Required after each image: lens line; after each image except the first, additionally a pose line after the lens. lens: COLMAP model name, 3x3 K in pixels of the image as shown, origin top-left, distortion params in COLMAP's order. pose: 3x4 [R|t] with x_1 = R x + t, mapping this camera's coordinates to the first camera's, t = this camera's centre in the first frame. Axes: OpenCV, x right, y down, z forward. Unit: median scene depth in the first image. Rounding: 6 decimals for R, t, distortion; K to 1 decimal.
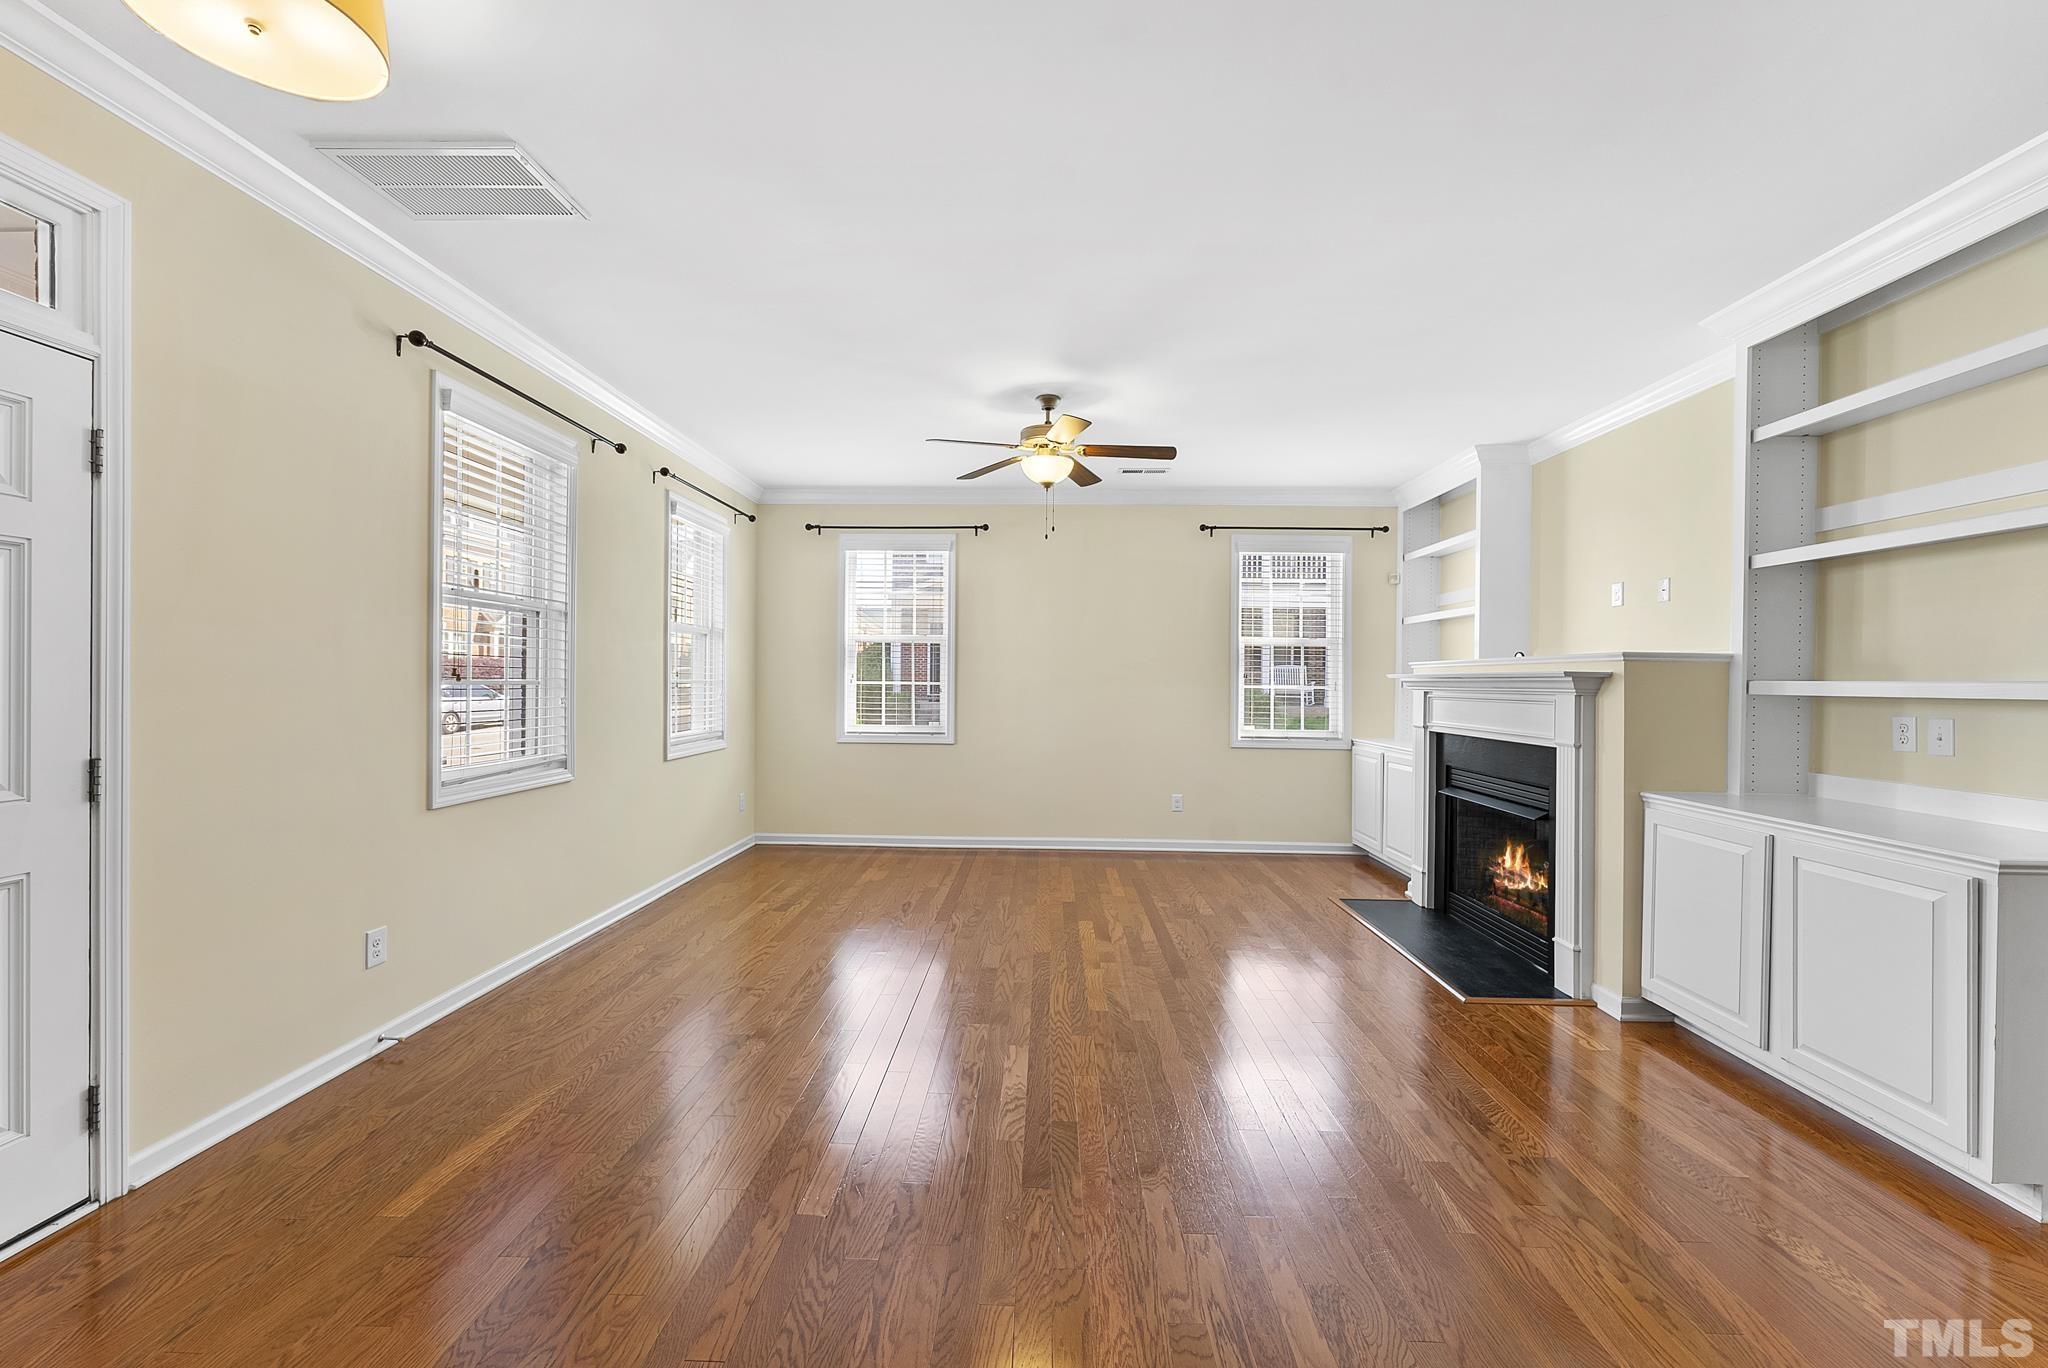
lens RADIAL K [[821.2, 0, 1013.8], [0, 821.2, 691.4], [0, 0, 1]] dist [0.000568, -0.000194]
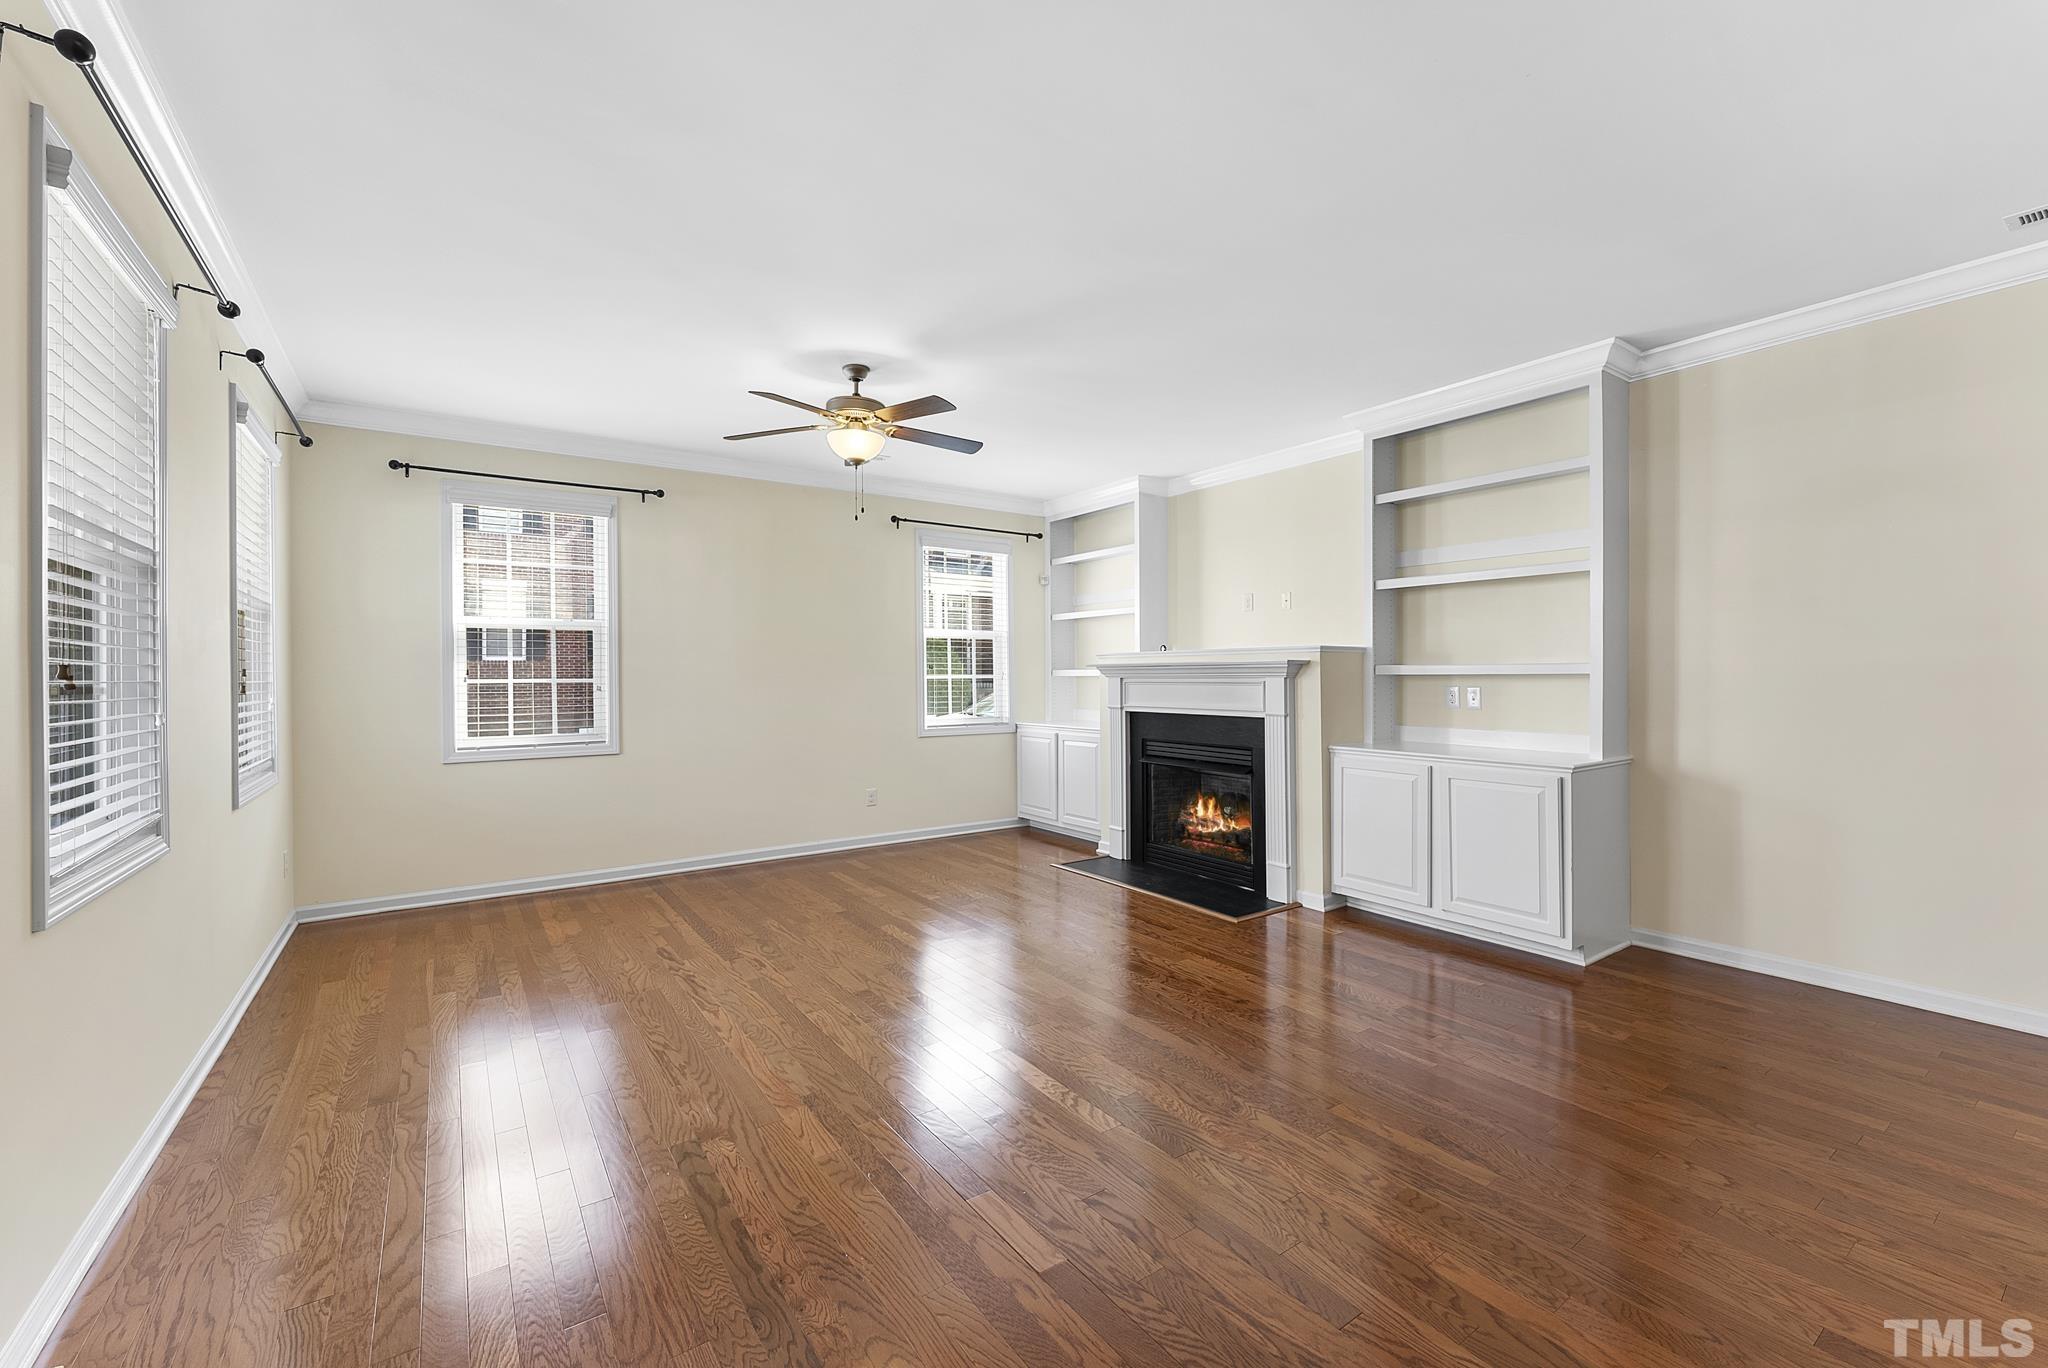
lens RADIAL K [[840.3, 0, 1024.0], [0, 840.3, 684.0], [0, 0, 1]] dist [0.001890, -0.000113]
pose [[0.796955, -0.022839, 0.603607, -0.391516], [0.022722, 0.999711, 0.007826, -0.004399], [-0.603611, 0.007479, 0.797244, 0.133866]]
